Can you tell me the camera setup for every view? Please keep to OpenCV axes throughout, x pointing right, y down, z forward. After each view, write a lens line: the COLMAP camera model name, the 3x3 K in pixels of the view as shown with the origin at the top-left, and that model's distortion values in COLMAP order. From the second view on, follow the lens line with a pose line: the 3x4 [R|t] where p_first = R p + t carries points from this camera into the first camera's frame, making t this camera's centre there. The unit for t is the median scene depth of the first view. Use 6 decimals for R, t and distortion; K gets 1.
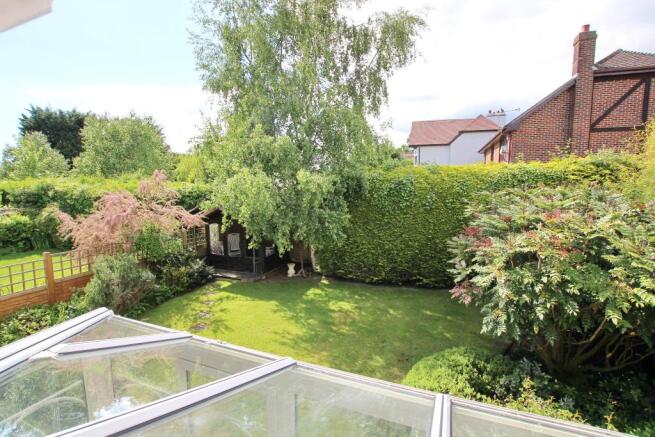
lens RADIAL K [[301.6, 0, 327.5], [0, 301.6, 218.5], [0, 0, 1]] dist [-0.040229, 0.006097]
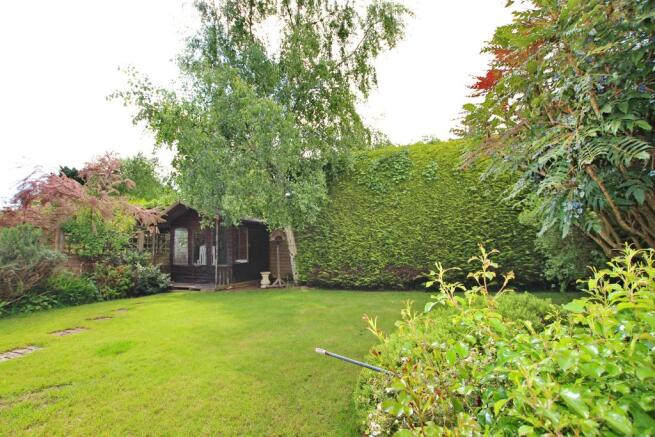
lens RADIAL K [[301.6, 0, 327.5], [0, 301.6, 218.5], [0, 0, 1]] dist [-0.040229, 0.006097]
pose [[0.998697, -0.019535, -0.047143, 0.090196], [0.009788, 0.980005, -0.198730, 0.183142], [0.050083, 0.198009, 0.978920, 0.208673]]
